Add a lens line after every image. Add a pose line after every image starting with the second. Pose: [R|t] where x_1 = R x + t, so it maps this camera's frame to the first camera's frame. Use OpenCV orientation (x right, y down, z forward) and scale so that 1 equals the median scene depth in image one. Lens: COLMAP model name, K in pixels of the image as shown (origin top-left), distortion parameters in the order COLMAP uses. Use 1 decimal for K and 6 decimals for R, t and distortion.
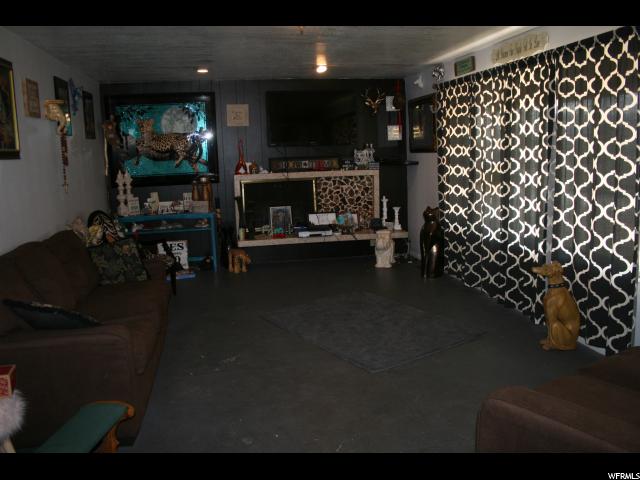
lens RADIAL K [[566.9, 0, 318.5], [0, 566.9, 239.6], [0, 0, 1]] dist [-0.119518, 0.077204]
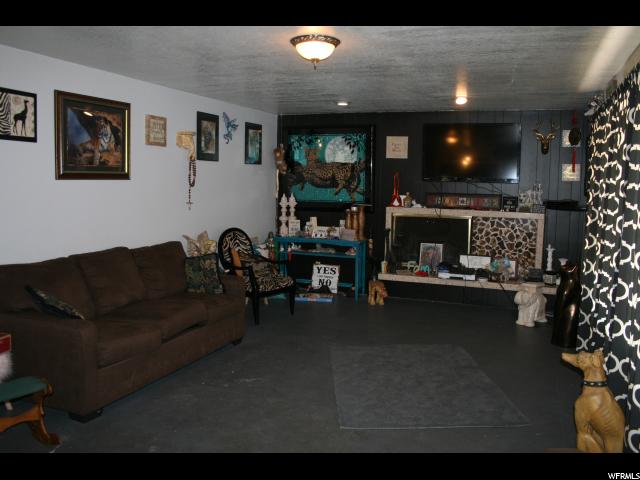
lens RADIAL K [[566.9, 0, 317.5], [0, 566.9, 241.2], [0, 0, 1]] dist [-0.119518, 0.077204]
pose [[0.839418, 0.106240, -0.533001, 0.288005], [-0.130151, 0.991467, -0.007349, -0.031425], [0.527672, 0.075539, 0.846083, 0.096908]]
